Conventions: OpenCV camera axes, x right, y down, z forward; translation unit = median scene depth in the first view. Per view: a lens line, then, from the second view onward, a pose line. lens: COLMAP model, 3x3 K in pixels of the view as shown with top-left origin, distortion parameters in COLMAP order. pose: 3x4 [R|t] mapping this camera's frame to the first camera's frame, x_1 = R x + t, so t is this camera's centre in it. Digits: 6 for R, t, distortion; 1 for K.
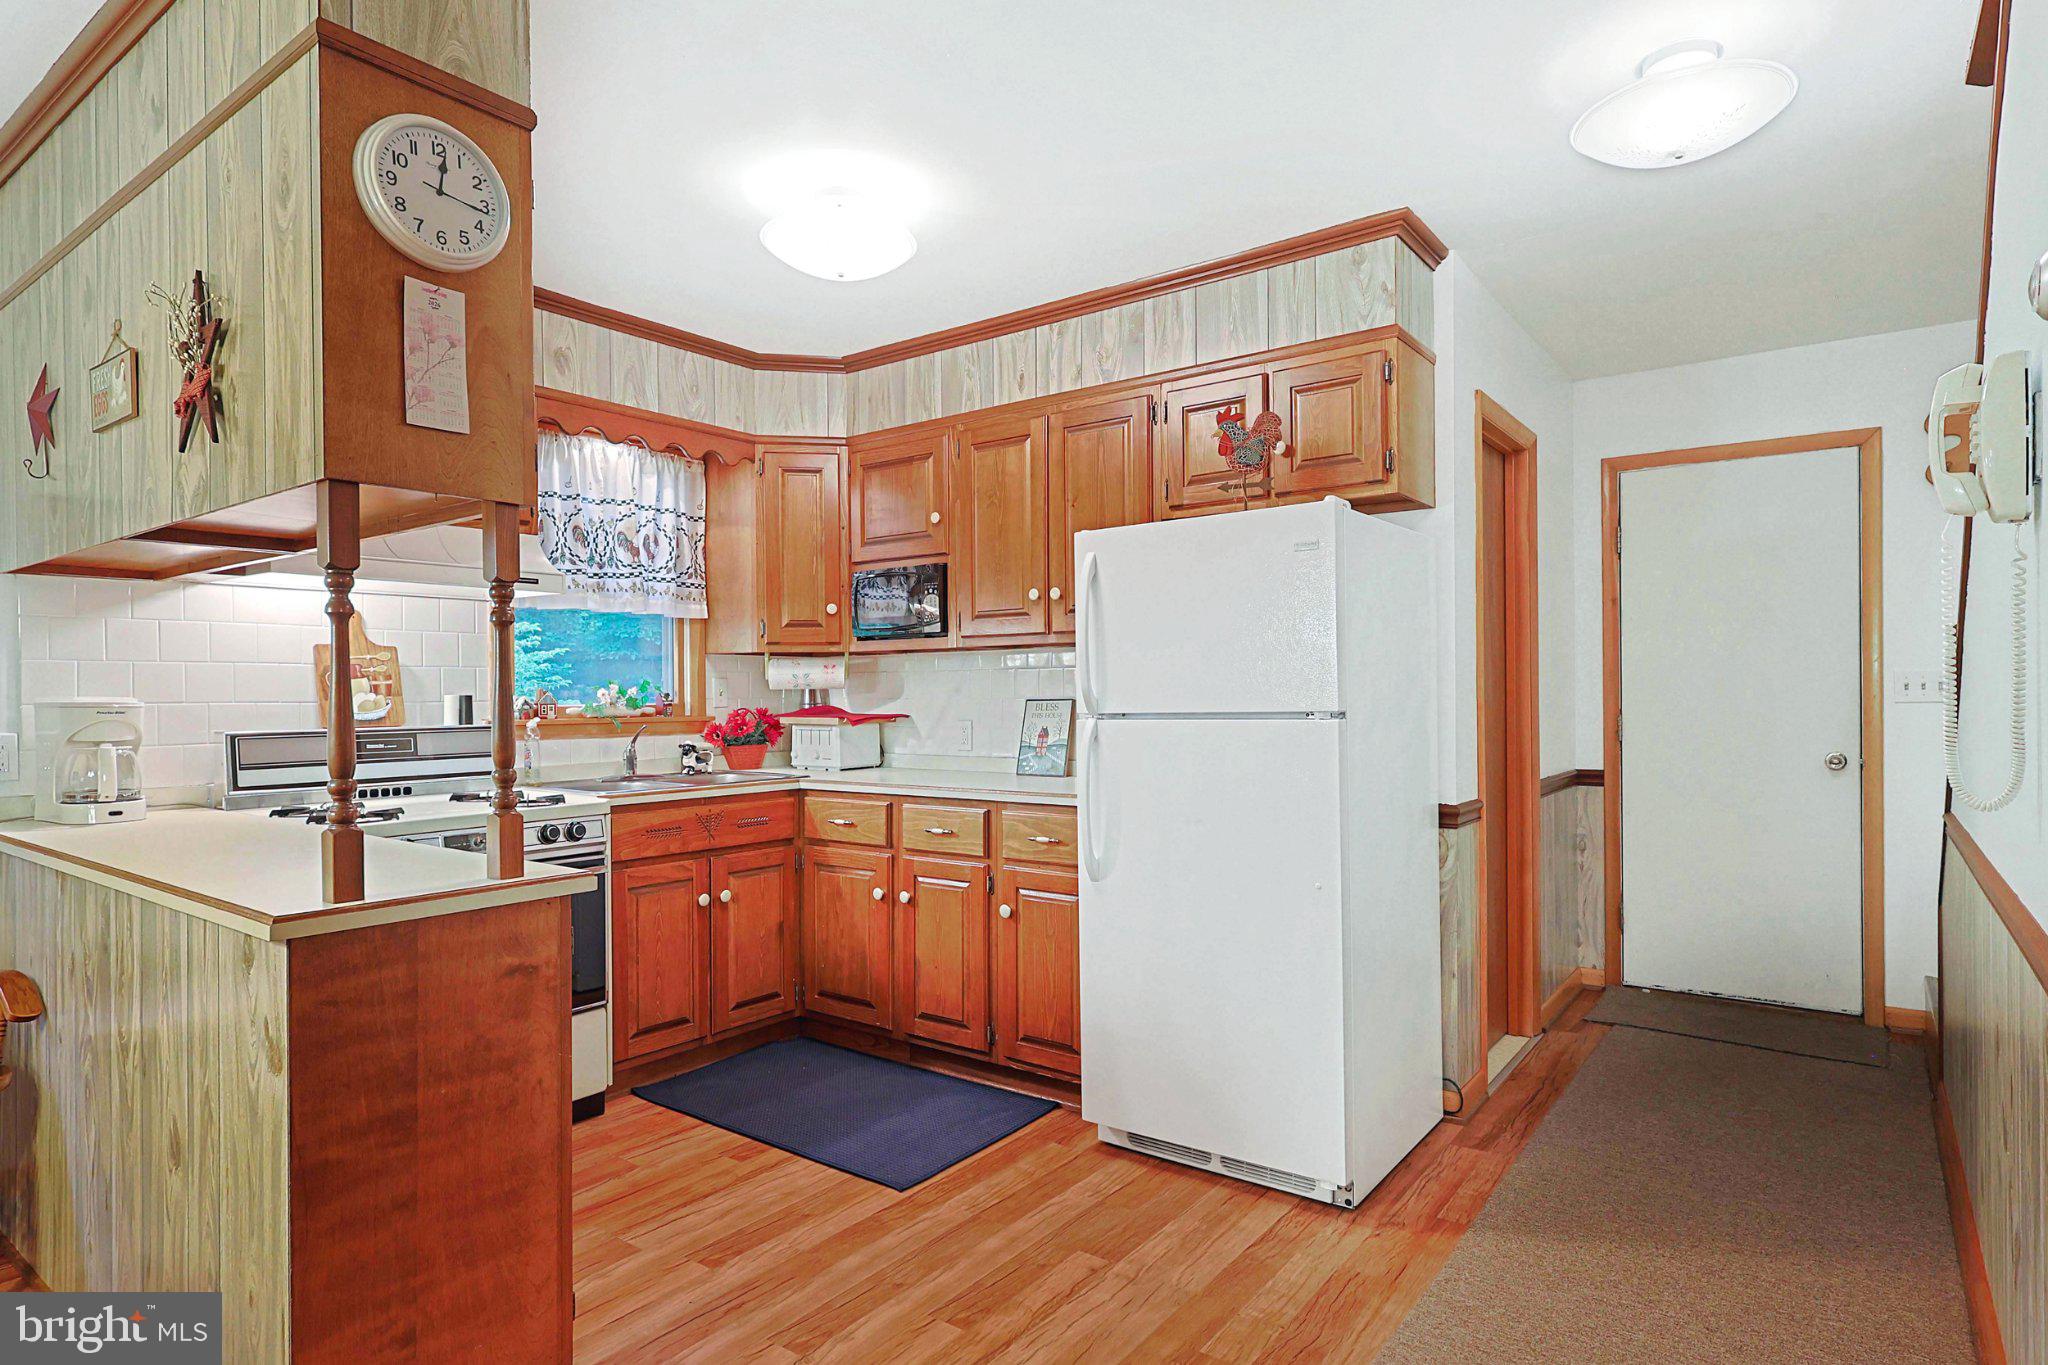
lens RADIAL K [[1107.8, 0, 1046.4], [0, 1107.8, 691.5], [0, 0, 1]] dist [0.000768, 0.000716]
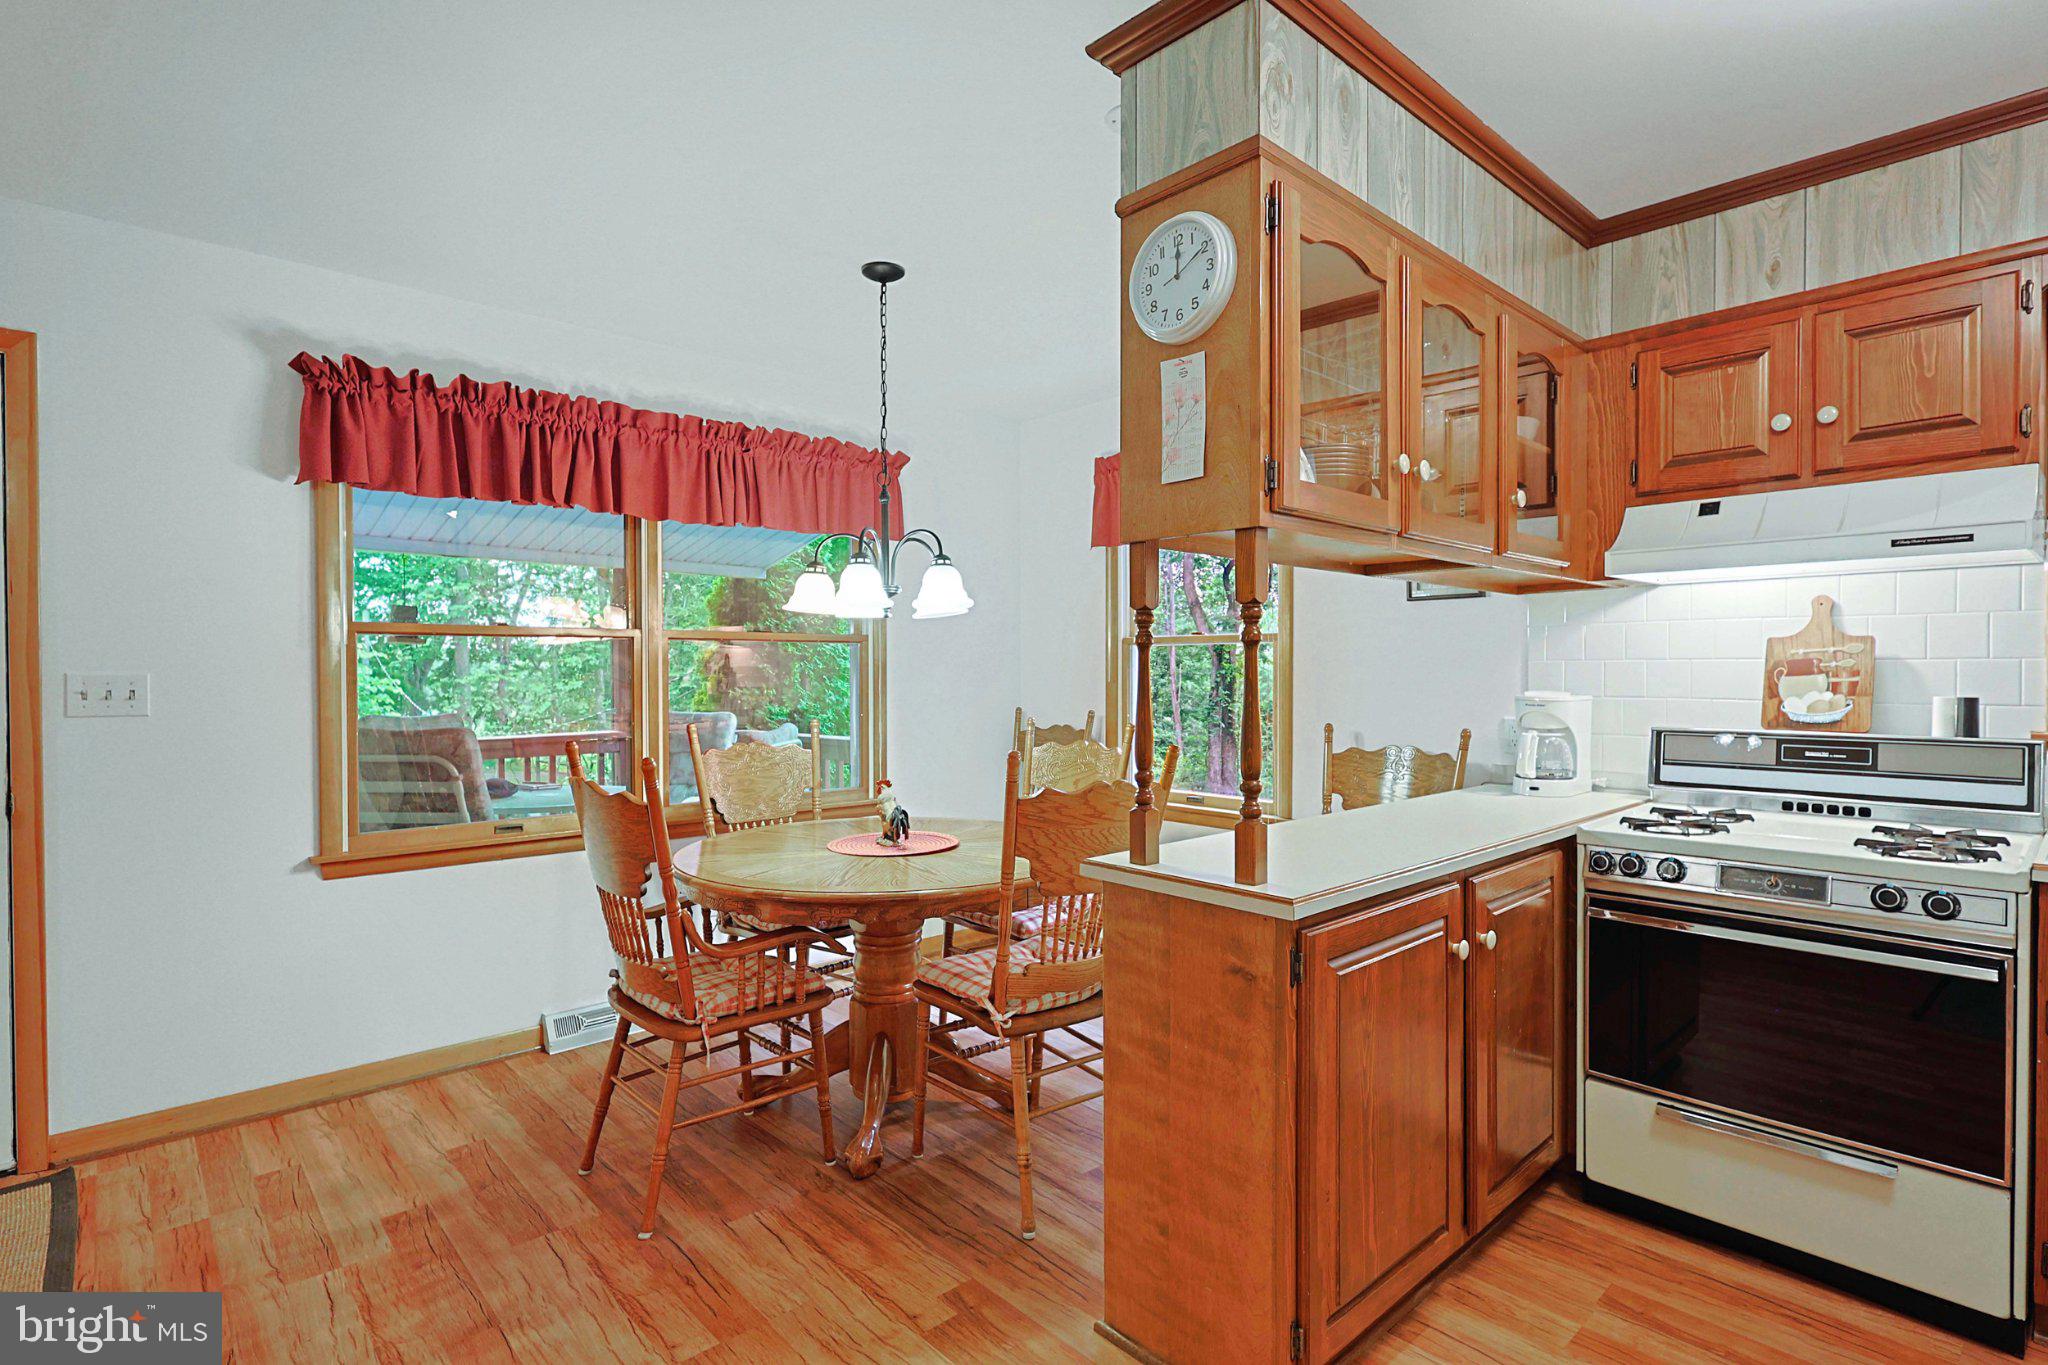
lens RADIAL K [[994.9, 0, 1025.5], [0, 994.9, 678.2], [0, 0, 1]] dist [-0.001384, -0.001228]
pose [[-0.196186, 0.015763, -0.980440, 0.257702], [0.004233, 0.999875, 0.015229, -0.022670], [0.980558, -0.001163, -0.196228, 0.523725]]
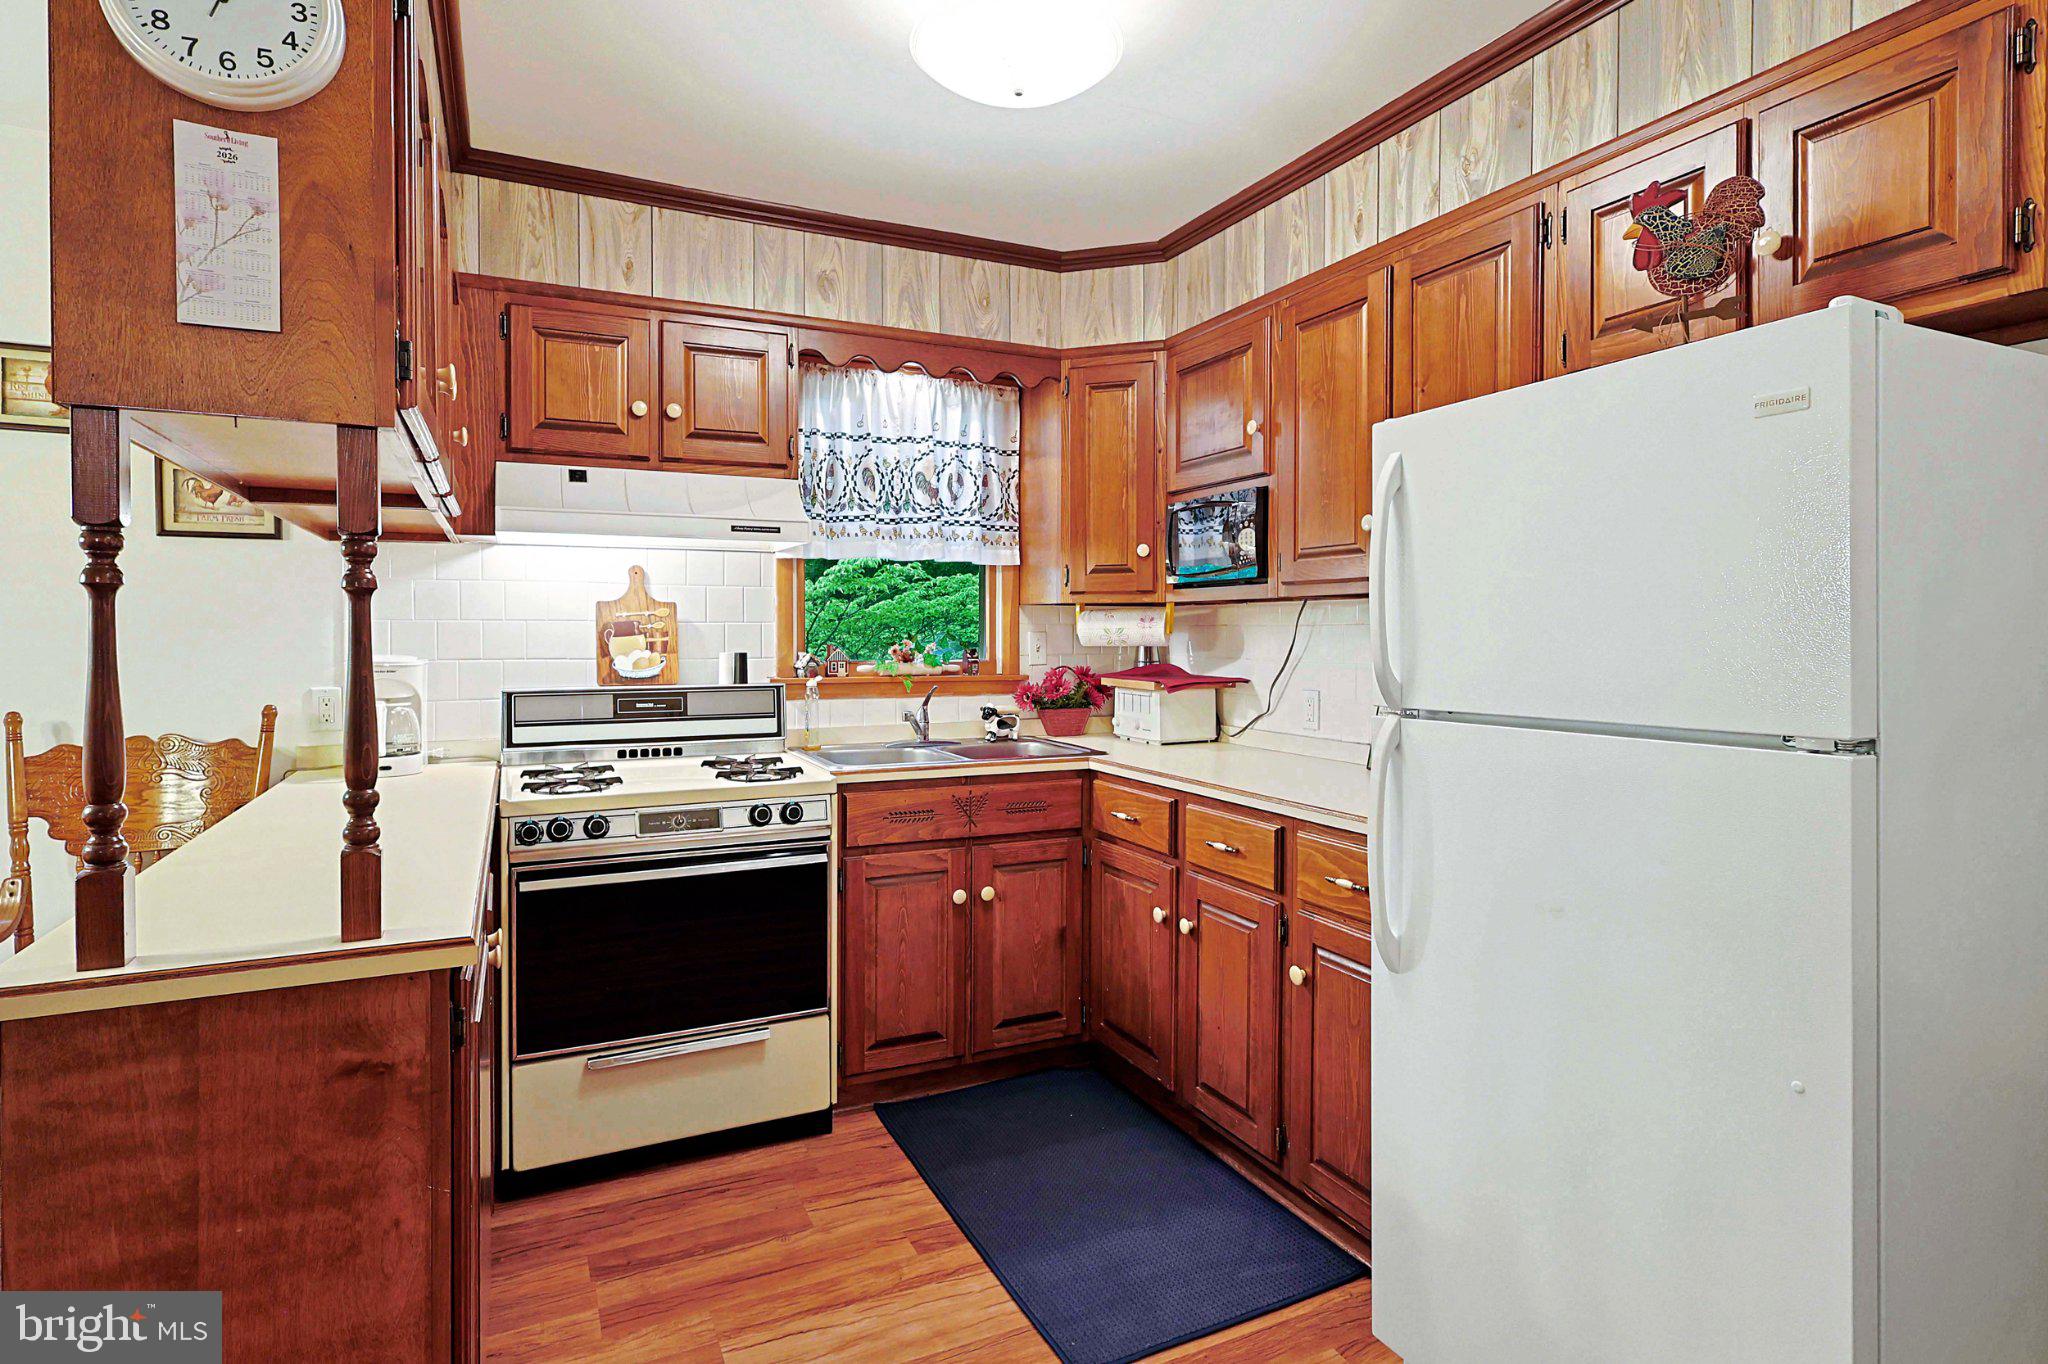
lens RADIAL K [[1064.3, 0, 1018.2], [0, 1064.3, 639.9], [0, 0, 1]] dist [-0.002003, 0.000483]
pose [[0.880996, 0.012650, -0.472954, 0.121197], [-0.006883, 0.999879, 0.013923, -0.022491], [0.473073, -0.009011, 0.880977, 0.315018]]
